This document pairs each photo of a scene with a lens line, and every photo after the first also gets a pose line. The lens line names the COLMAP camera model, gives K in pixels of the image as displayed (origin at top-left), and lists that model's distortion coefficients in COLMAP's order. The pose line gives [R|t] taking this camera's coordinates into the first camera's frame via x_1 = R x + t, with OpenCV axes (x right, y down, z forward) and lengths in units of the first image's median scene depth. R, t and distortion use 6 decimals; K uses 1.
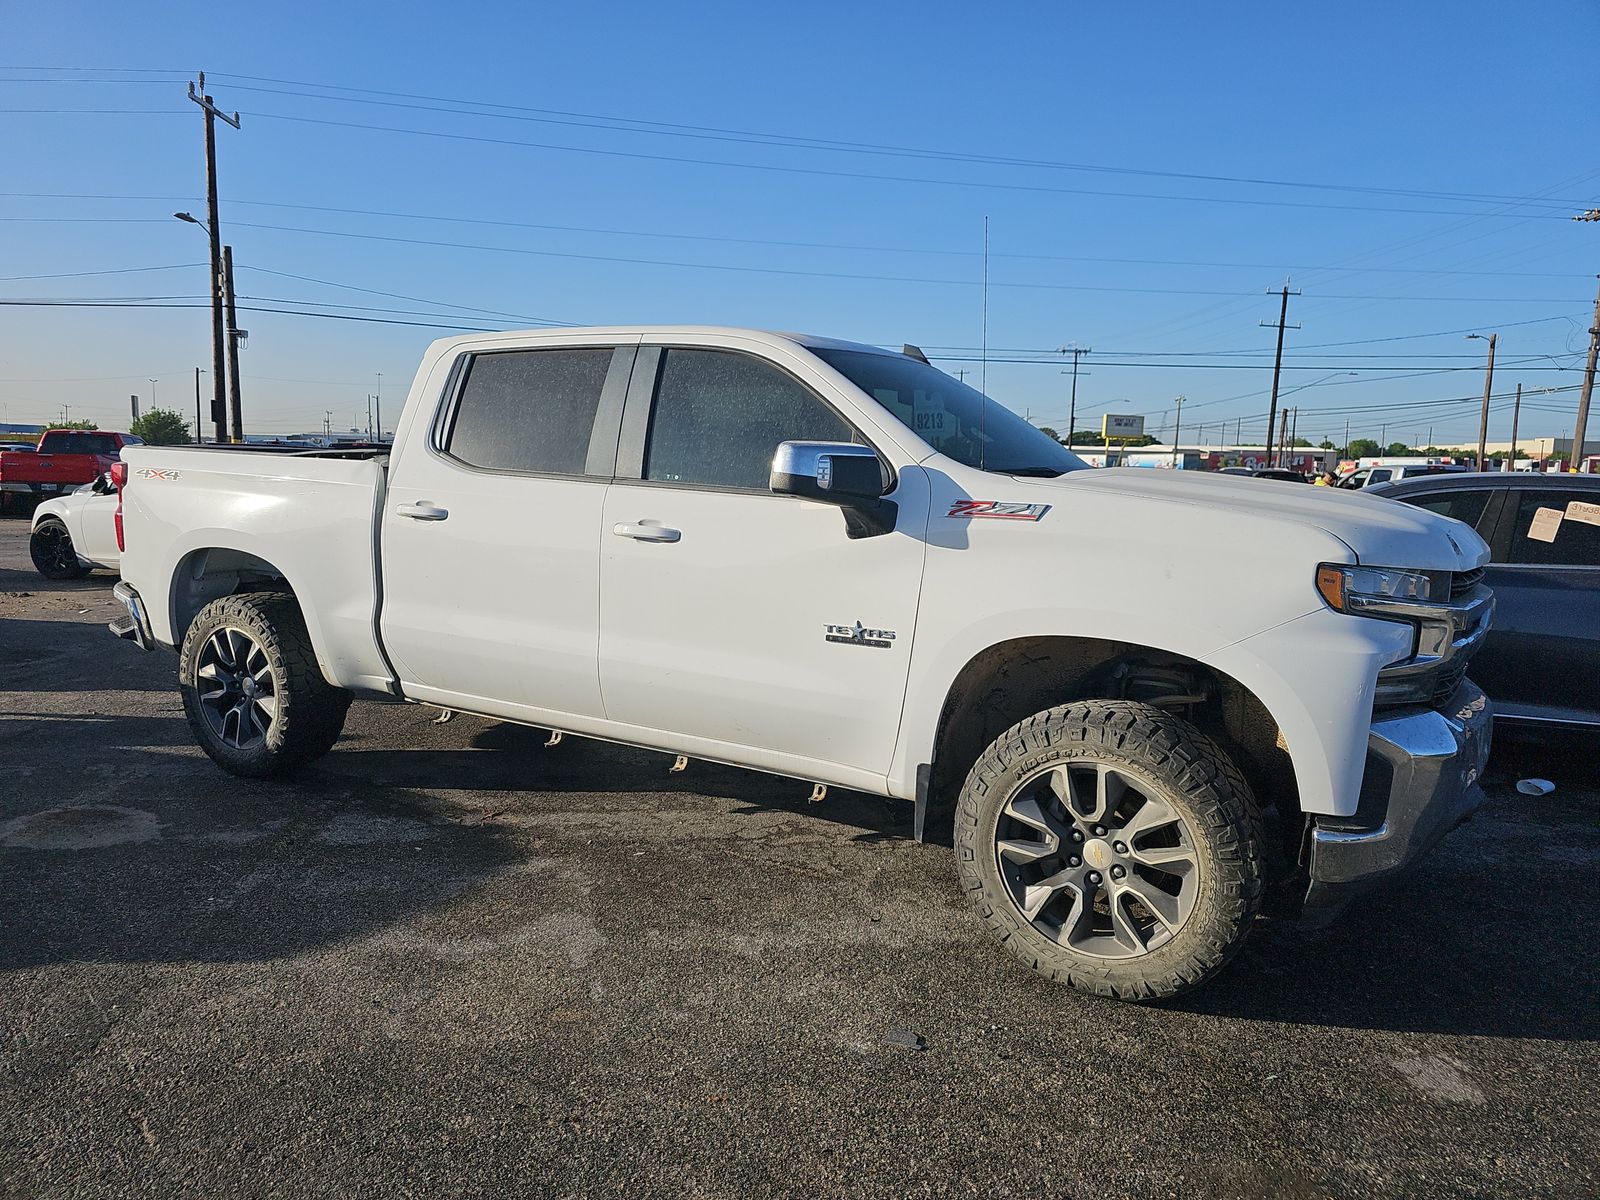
lens RADIAL K [[1025.0, 0, 802.1], [0, 1025.0, 601.5], [0, 0, 1]] dist [0.039352, -0.023093]
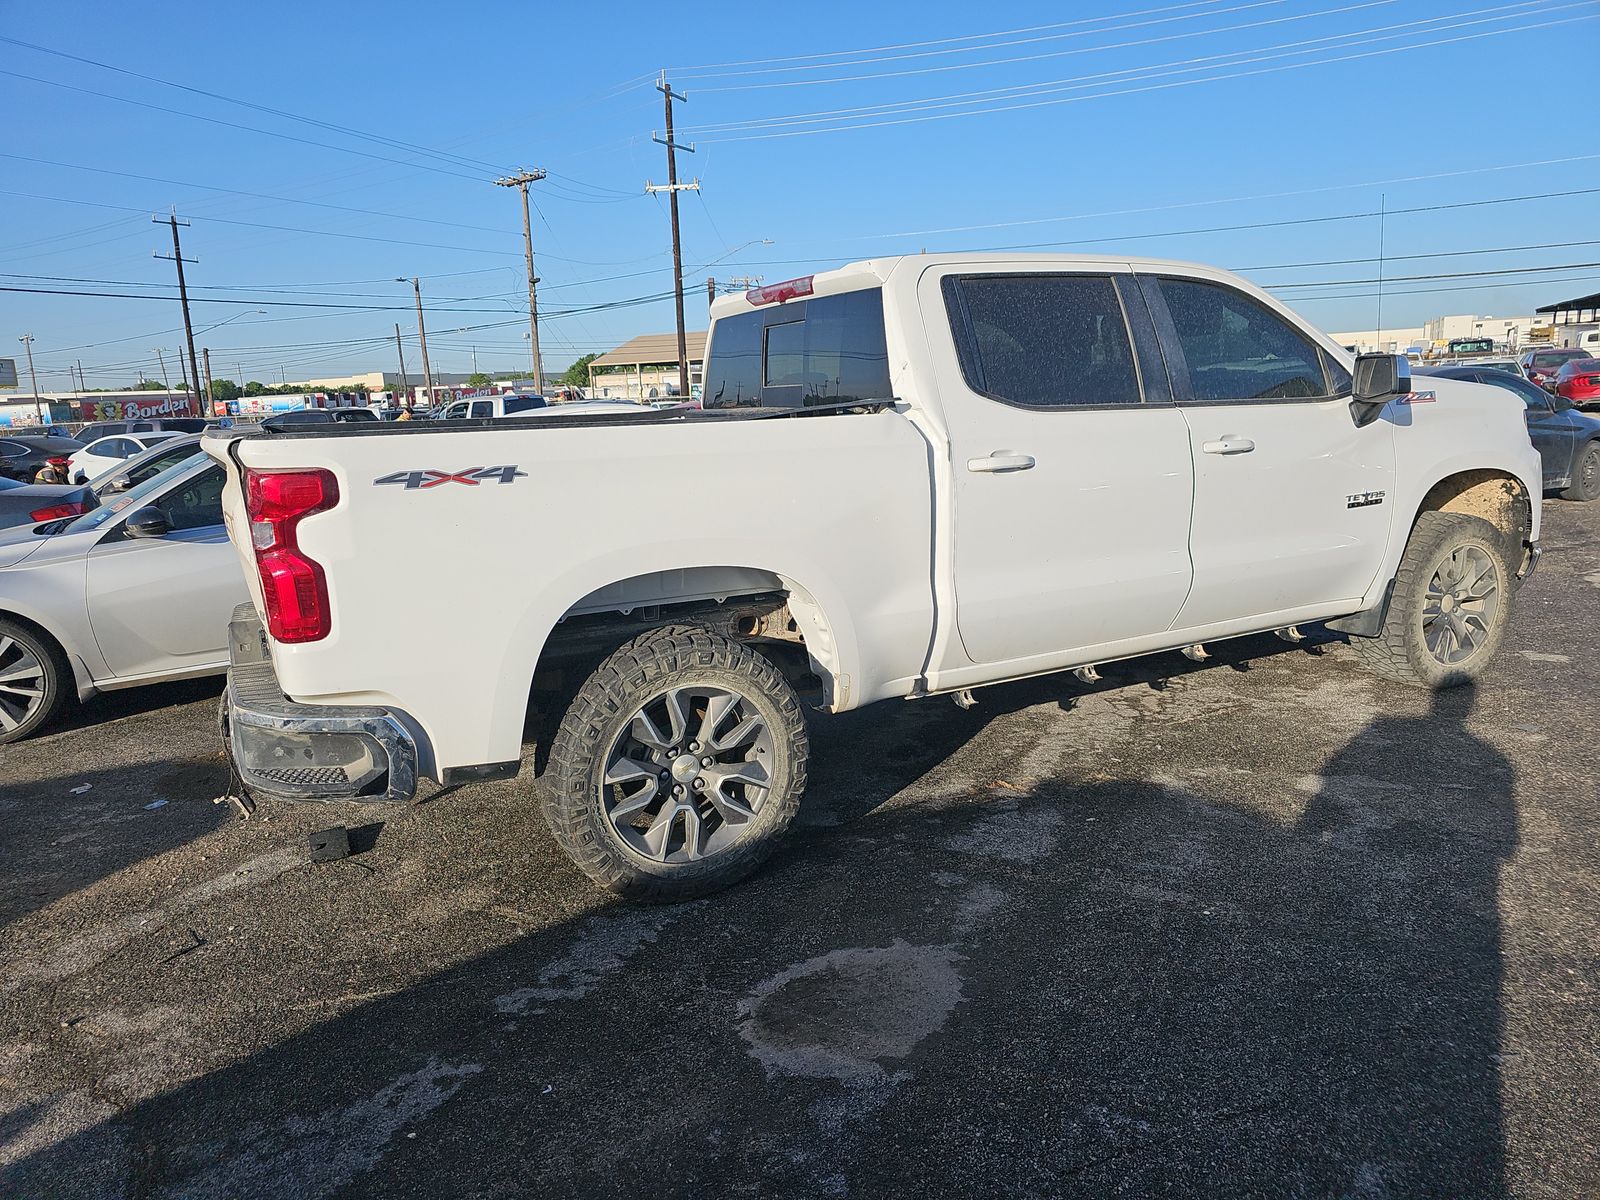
lens RADIAL K [[1025.0, 0, 802.1], [0, 1025.0, 601.5], [0, 0, 1]] dist [0.039352, -0.023093]
pose [[0.567885, -0.217427, 0.793872, -1.043321], [0.172950, 0.974469, 0.143172, -0.112244], [-0.804733, 0.055994, 0.590990, 0.555604]]
